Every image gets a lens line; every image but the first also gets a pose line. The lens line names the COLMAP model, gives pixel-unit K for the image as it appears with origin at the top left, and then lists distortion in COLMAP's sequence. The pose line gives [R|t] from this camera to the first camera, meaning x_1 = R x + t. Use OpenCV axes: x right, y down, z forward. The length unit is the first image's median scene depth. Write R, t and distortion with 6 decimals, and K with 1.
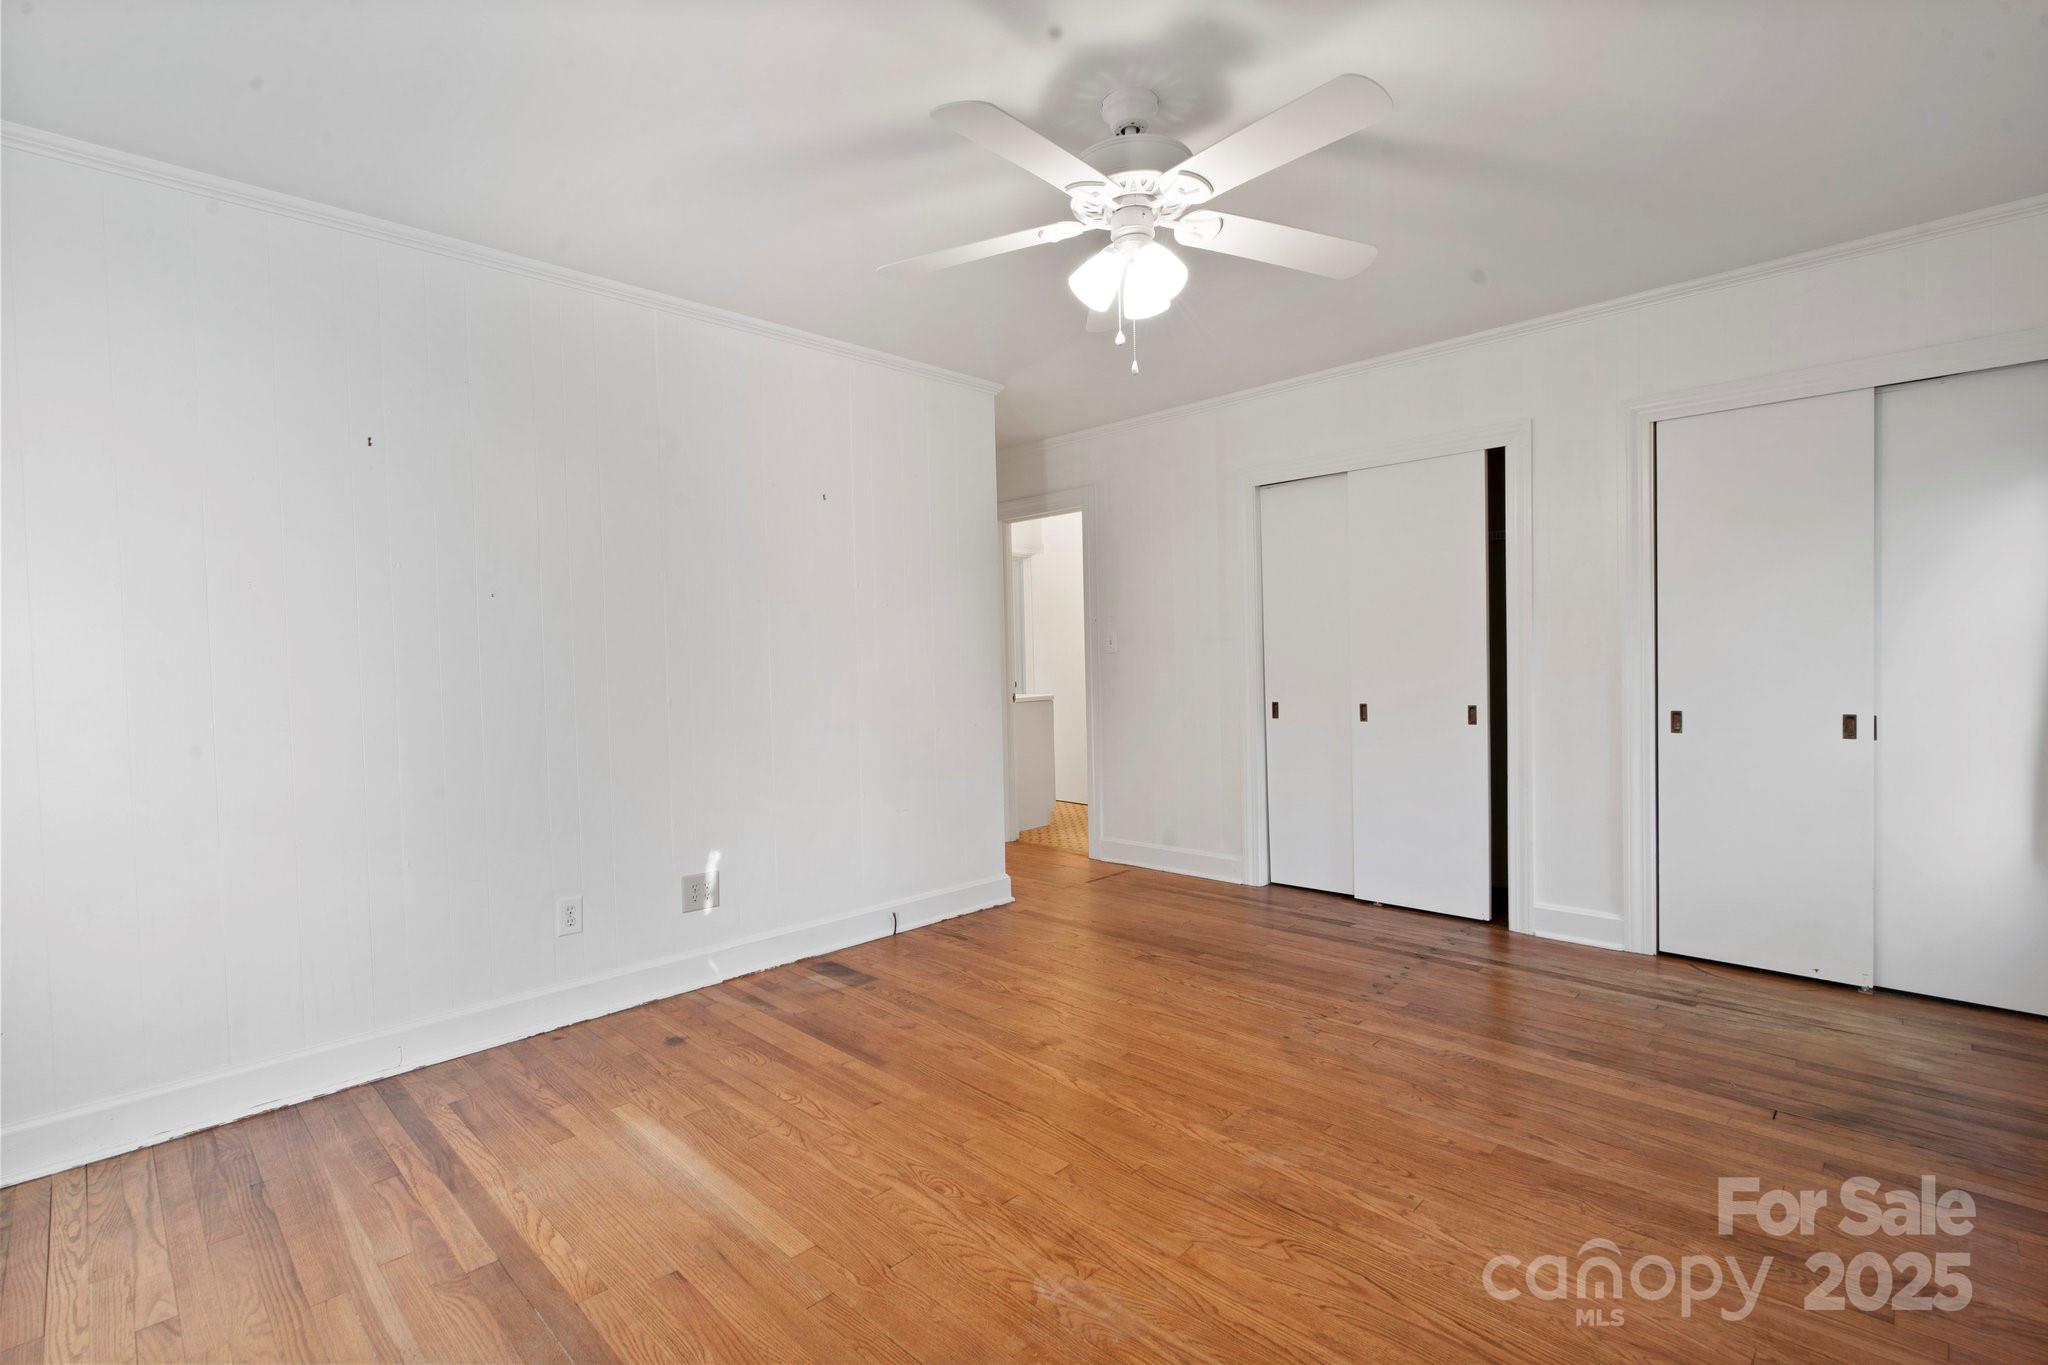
lens RADIAL K [[957.1, 0, 1021.8], [0, 957.1, 655.0], [0, 0, 1]] dist [0.000138, 0.000190]
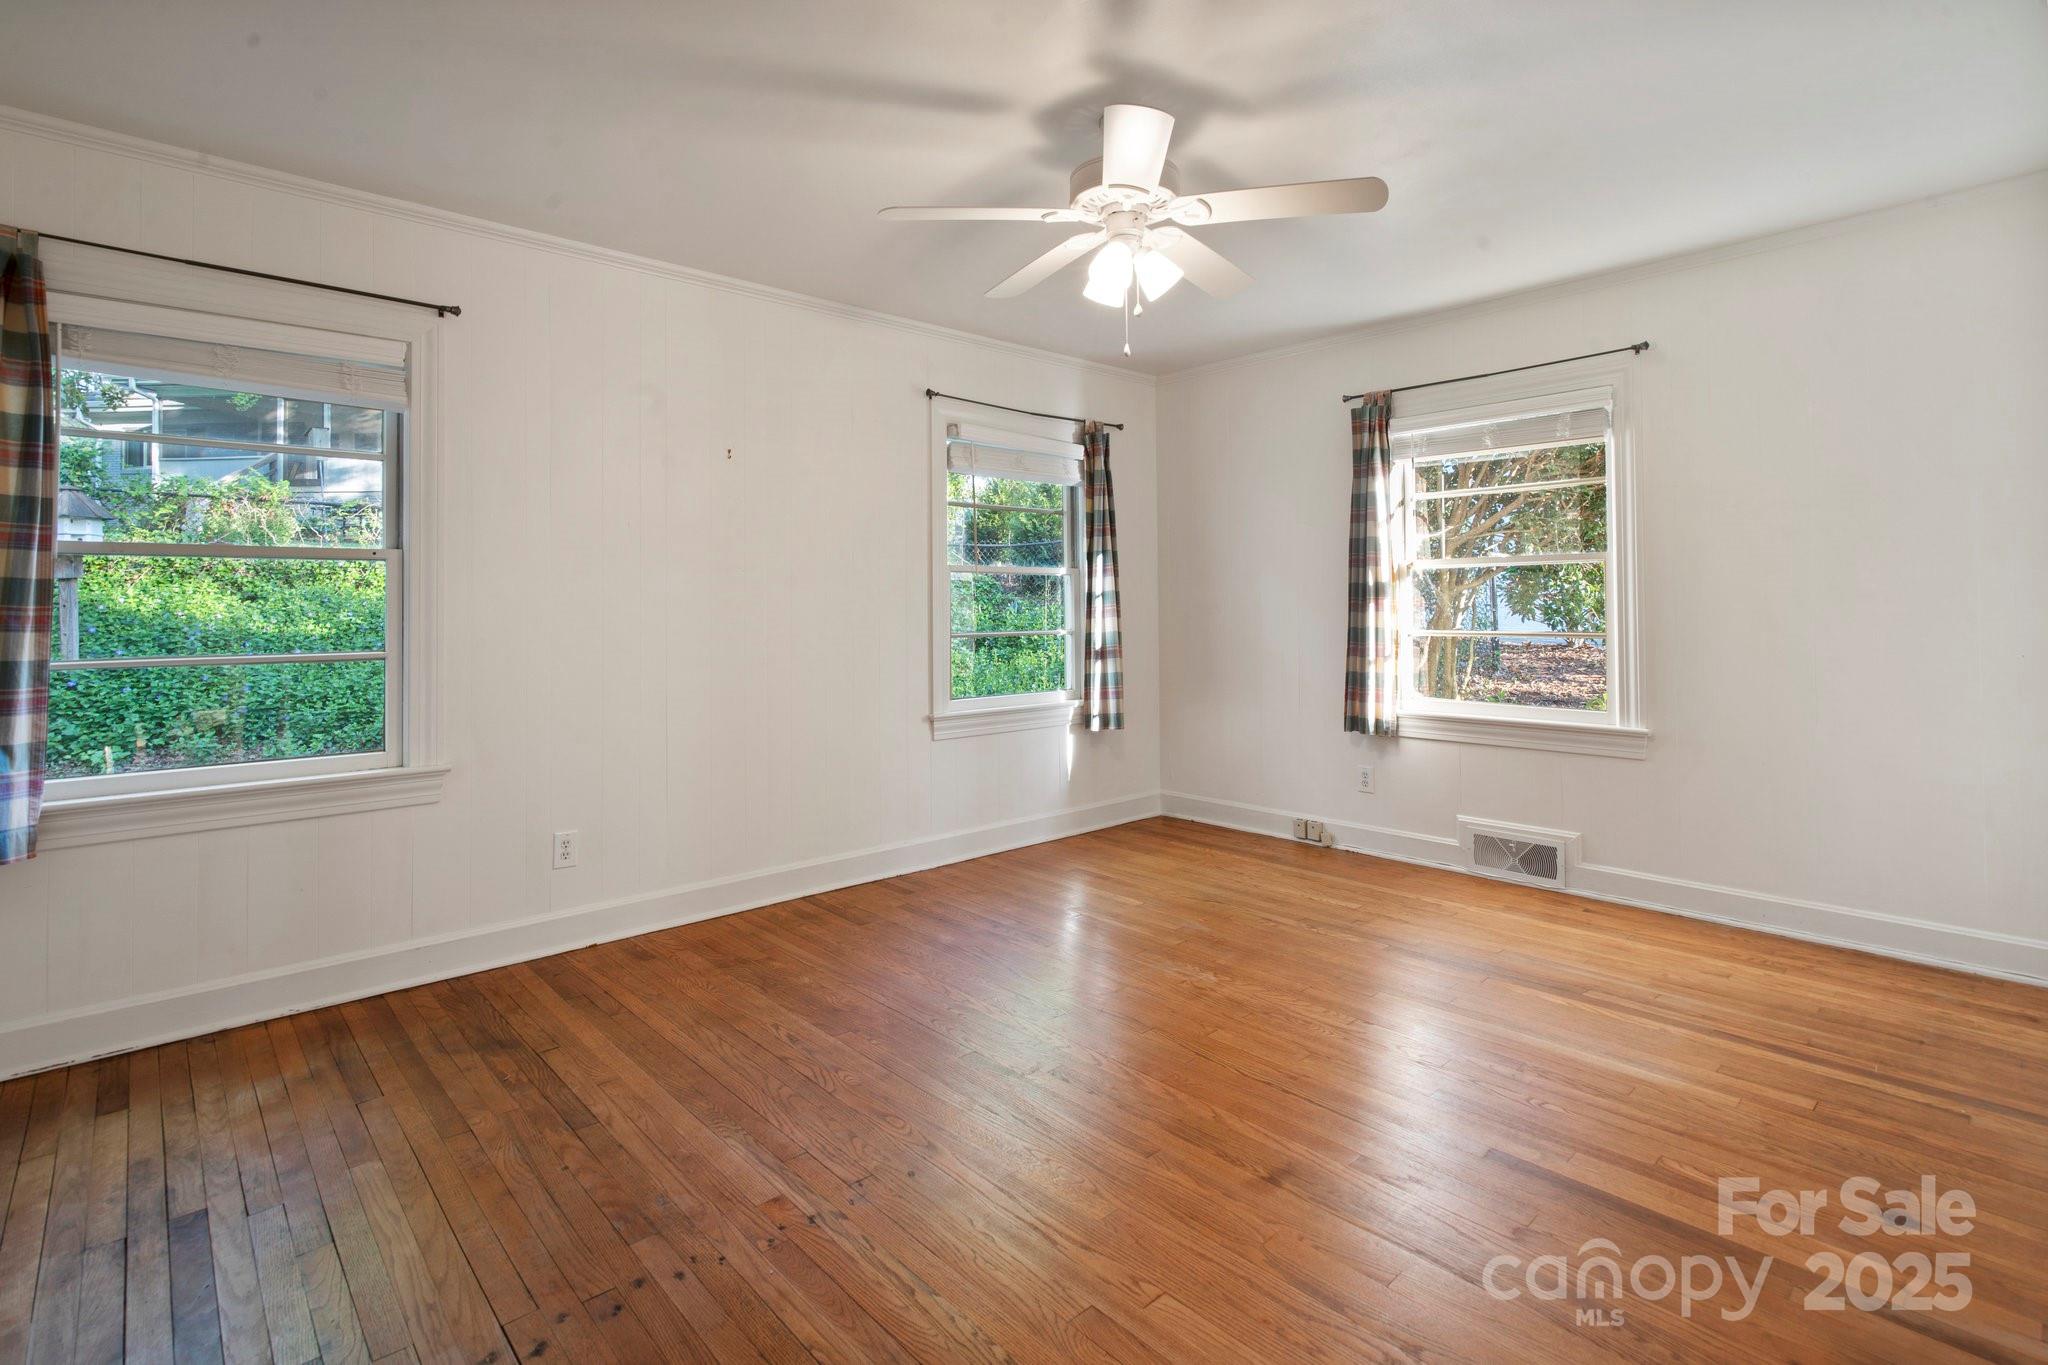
lens RADIAL K [[957.1, 0, 1021.8], [0, 957.1, 655.0], [0, 0, 1]] dist [0.000138, 0.000190]
pose [[-0.997733, 0.027126, 0.061581, 0.162384], [0.029923, 0.998540, 0.044968, 0.005068], [-0.060271, 0.046709, -0.997089, 1.840260]]
